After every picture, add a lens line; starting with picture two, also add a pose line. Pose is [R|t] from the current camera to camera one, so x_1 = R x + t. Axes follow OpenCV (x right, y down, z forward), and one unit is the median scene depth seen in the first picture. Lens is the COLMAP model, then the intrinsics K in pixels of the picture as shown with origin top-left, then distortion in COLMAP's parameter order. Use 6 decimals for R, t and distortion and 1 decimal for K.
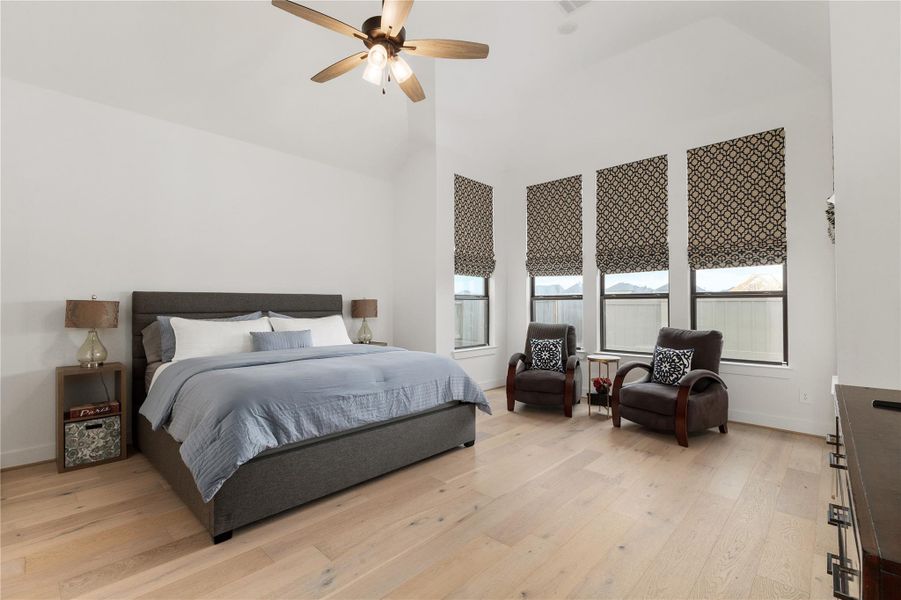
lens RADIAL K [[409.6, 0, 452.1], [0, 409.6, 297.0], [0, 0, 1]] dist [-0.009470, 0.000035]
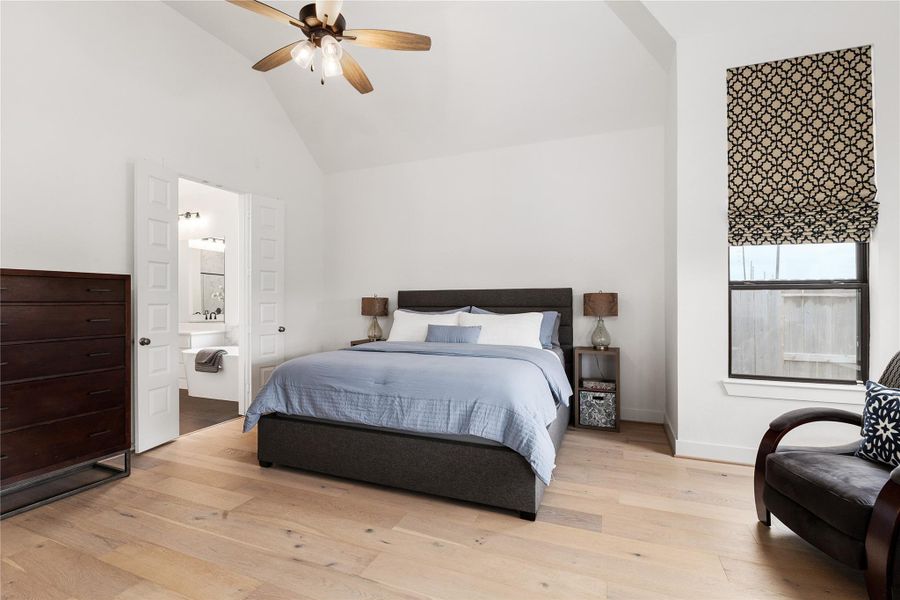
lens RADIAL K [[409.1, 0, 451.8], [0, 409.1, 297.5], [0, 0, 1]] dist [-0.009470, 0.000035]
pose [[0.359414, -0.007379, -0.933149, 0.725088], [0.021300, 0.999773, 0.000299, 0.014278], [0.932935, -0.019984, 0.359489, 0.798431]]
